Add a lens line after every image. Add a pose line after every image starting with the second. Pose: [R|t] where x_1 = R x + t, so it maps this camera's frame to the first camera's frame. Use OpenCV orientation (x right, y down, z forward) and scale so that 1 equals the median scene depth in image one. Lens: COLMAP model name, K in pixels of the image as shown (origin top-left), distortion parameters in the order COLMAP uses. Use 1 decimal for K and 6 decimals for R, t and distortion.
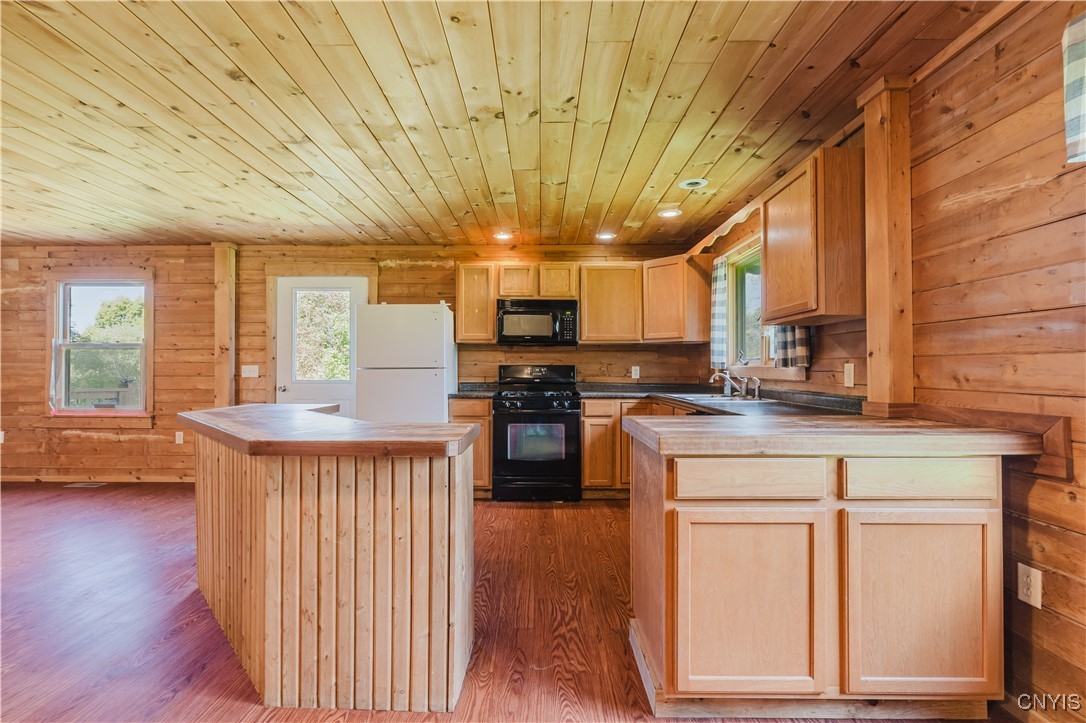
lens RADIAL K [[479.4, 0, 521.0], [0, 479.4, 366.8], [0, 0, 1]] dist [-0.001829, 0.000023]
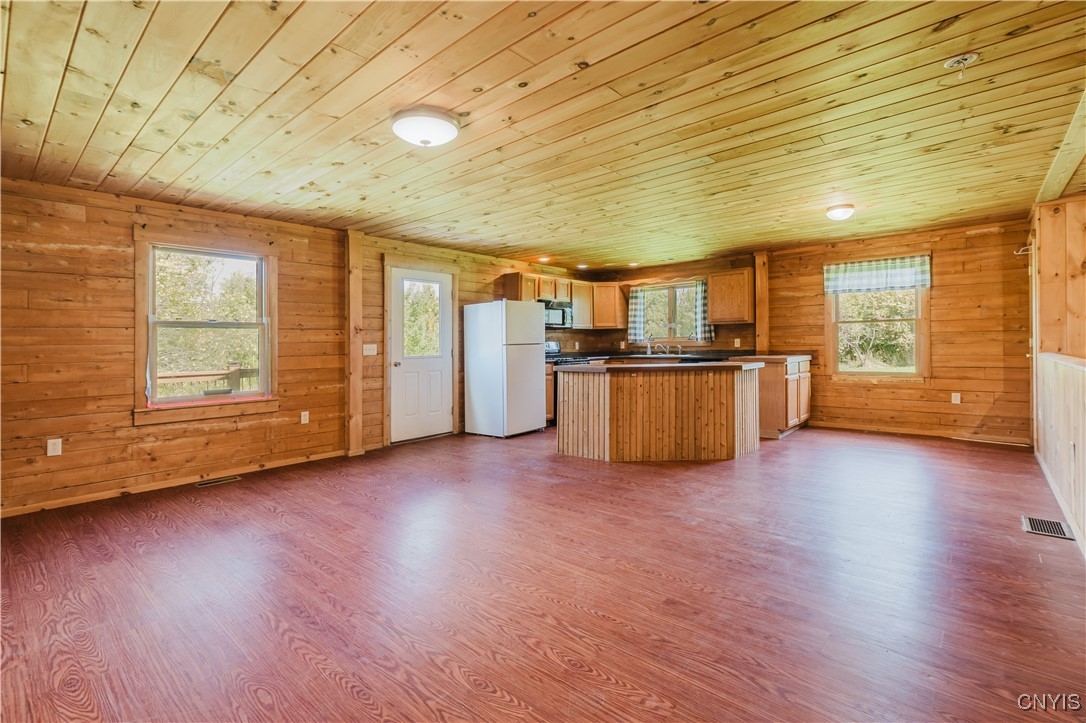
lens RADIAL K [[510.1, 0, 507.3], [0, 510.1, 354.6], [0, 0, 1]] dist [0.011064, -0.000009]
pose [[0.682401, -0.026091, 0.730513, -1.207394], [0.015719, 0.999655, 0.021020, 0.000778], [-0.730809, -0.002861, 0.682576, -0.037542]]
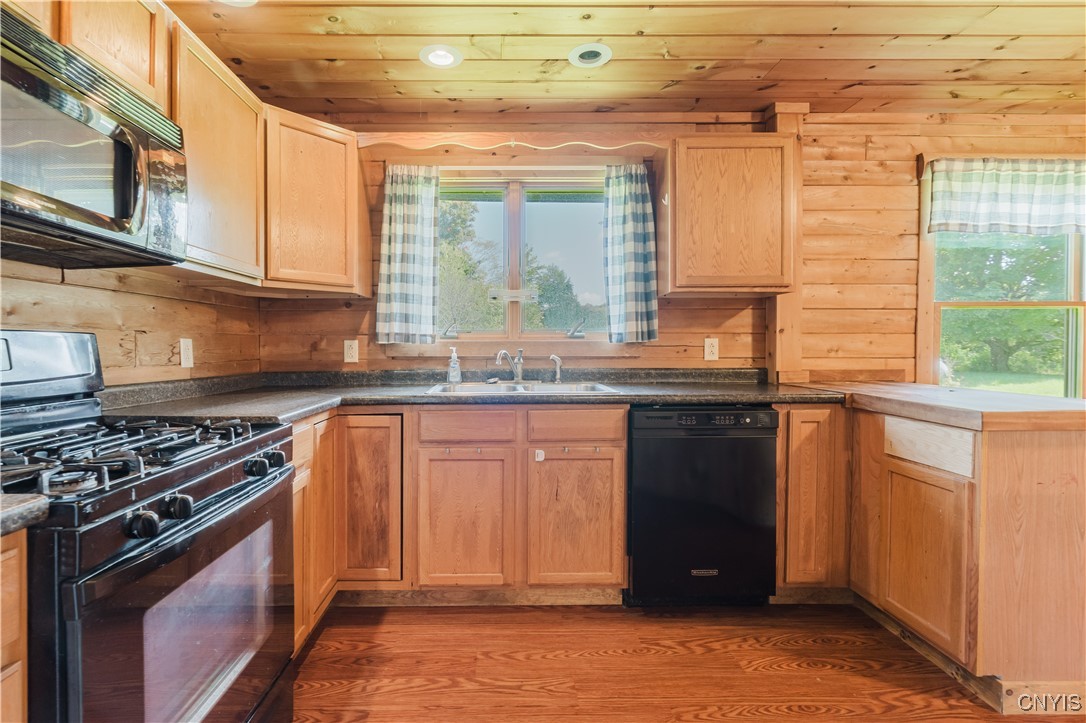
lens RADIAL K [[510.1, 0, 507.3], [0, 510.1, 354.6], [0, 0, 1]] dist [0.011064, -0.000009]
pose [[-0.039683, -0.019117, 0.999029, -0.209981], [-0.001586, 0.999817, 0.019069, 0.003911], [-0.999211, -0.000828, -0.039706, 0.726359]]
